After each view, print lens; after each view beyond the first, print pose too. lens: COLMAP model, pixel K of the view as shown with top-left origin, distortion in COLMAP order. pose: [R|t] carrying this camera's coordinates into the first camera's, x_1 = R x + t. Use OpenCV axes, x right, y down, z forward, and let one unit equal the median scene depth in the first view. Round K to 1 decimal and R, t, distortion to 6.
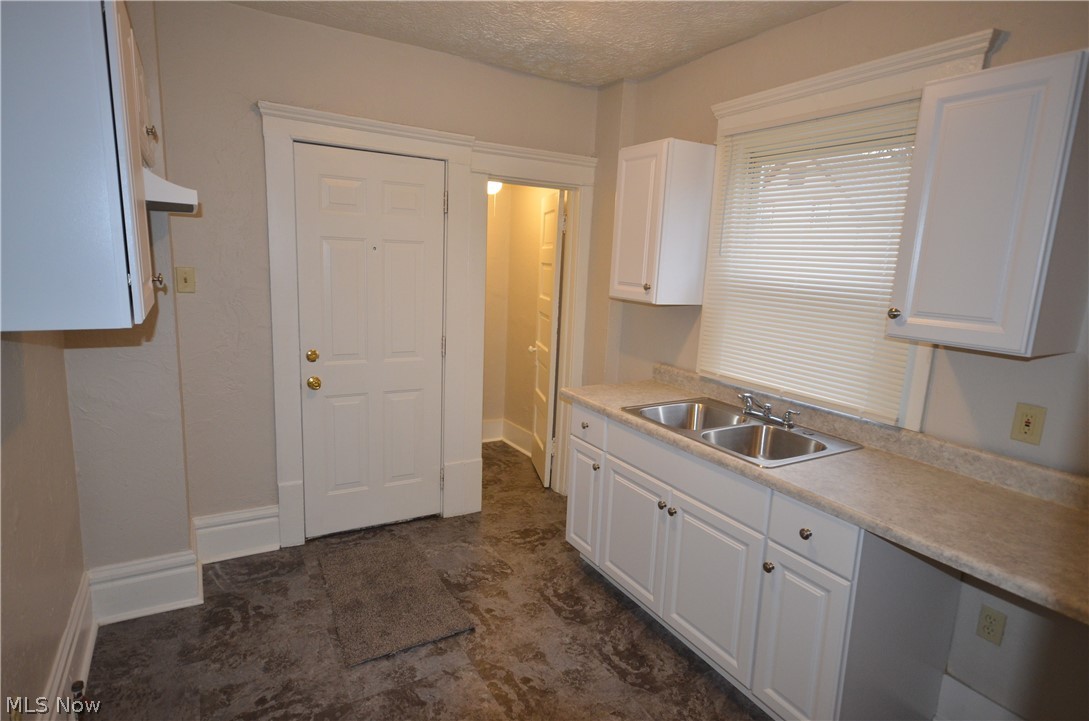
lens RADIAL K [[603.3, 0, 544.5], [0, 603.3, 360.5], [0, 0, 1]] dist [-0.003073, 0.018866]
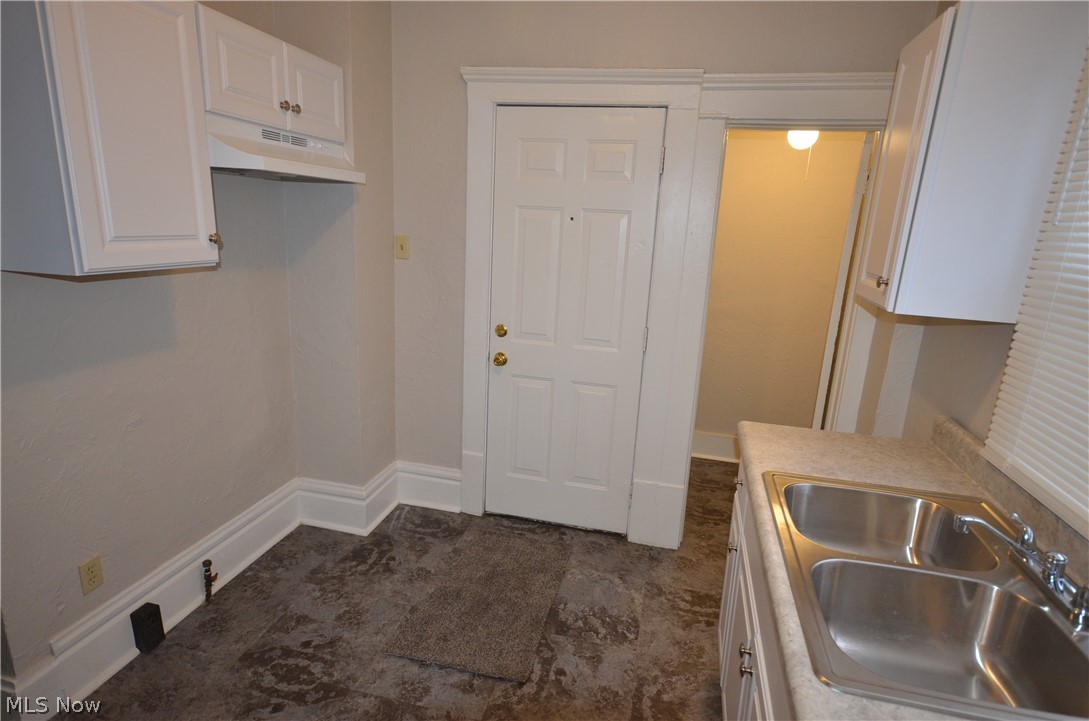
lens RADIAL K [[603.3, 0, 544.5], [0, 603.3, 360.5], [0, 0, 1]] dist [-0.003073, 0.018866]
pose [[0.718708, 0.155095, -0.677794, 0.345576], [-0.135137, 0.987375, 0.082640, -0.052173], [0.682053, 0.032201, 0.730593, 0.361954]]
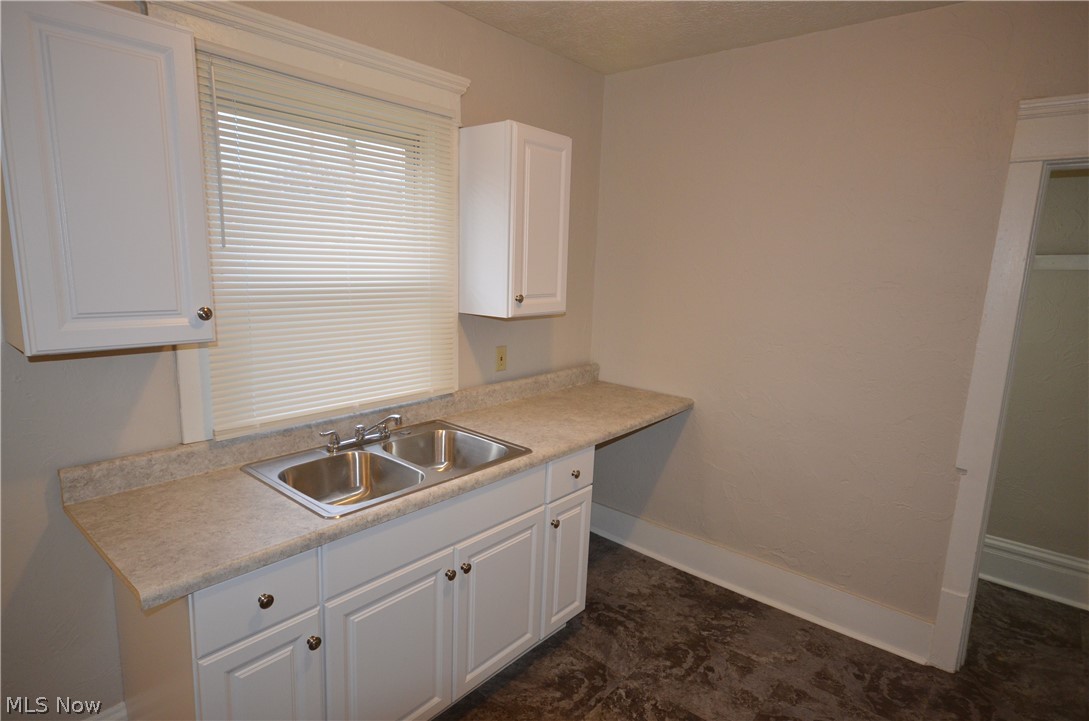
lens RADIAL K [[603.3, 0, 544.5], [0, 603.3, 360.5], [0, 0, 1]] dist [-0.003073, 0.018866]
pose [[-0.344310, -0.213203, 0.914328, -0.431672], [0.116438, 0.956658, 0.266921, -0.191226], [-0.931608, 0.198366, -0.304562, 0.901512]]
